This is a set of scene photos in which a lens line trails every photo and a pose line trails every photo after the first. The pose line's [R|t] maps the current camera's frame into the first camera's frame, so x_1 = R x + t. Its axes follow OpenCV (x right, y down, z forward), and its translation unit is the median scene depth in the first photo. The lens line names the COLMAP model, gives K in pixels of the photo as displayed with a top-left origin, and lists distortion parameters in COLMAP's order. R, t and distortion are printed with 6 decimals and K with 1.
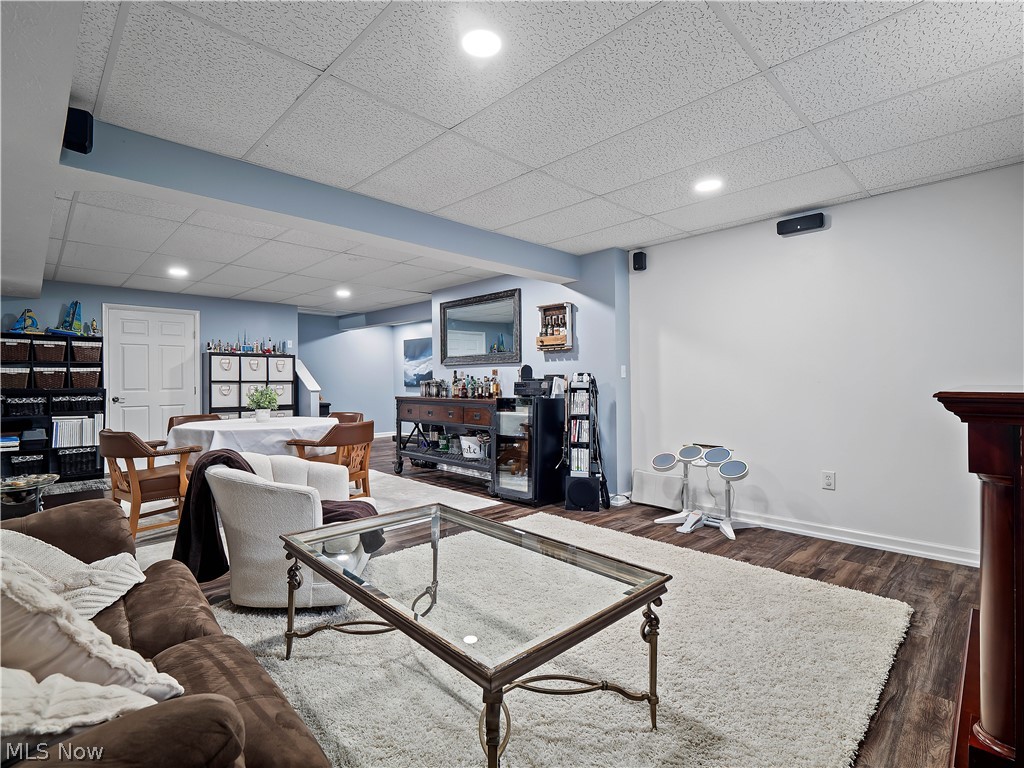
lens RADIAL K [[499.0, 0, 512.7], [0, 499.0, 380.8], [0, 0, 1]] dist [0.003440, -0.001863]
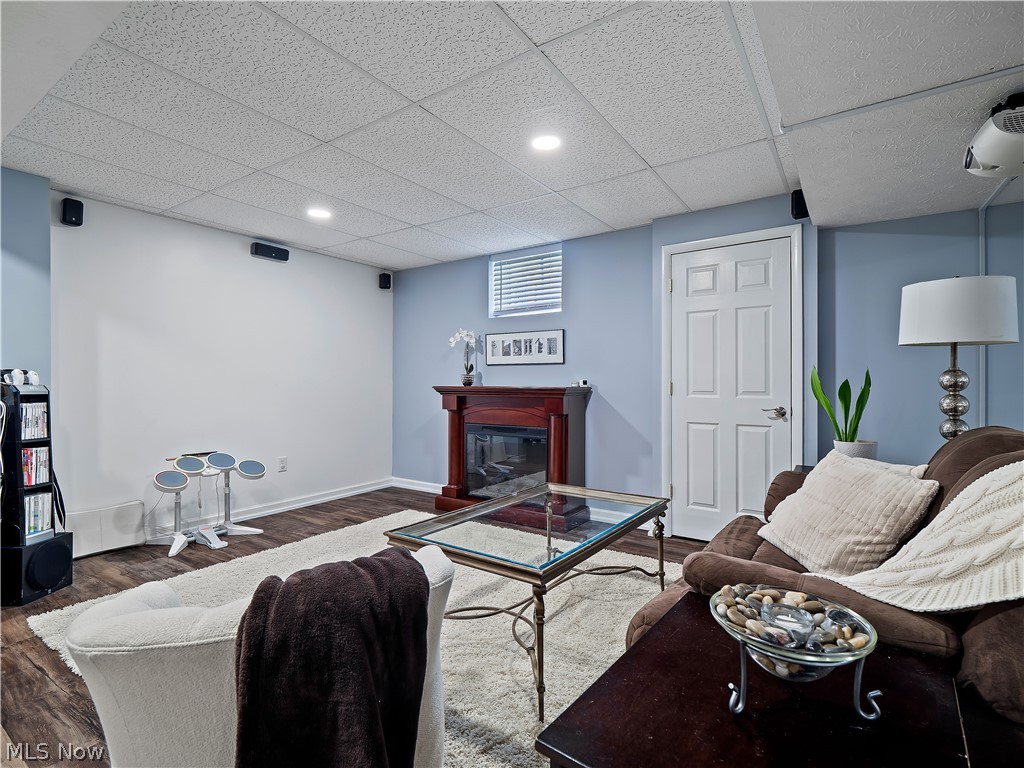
lens RADIAL K [[499.0, 0, 508.6], [0, 499.0, 386.2], [0, 0, 1]] dist [0.003440, -0.001863]
pose [[-0.186426, 0.000208, 0.982469, -0.646896], [0.001298, 0.999999, 0.000035, 0.005069], [-0.982468, 0.001282, -0.186426, 0.626327]]
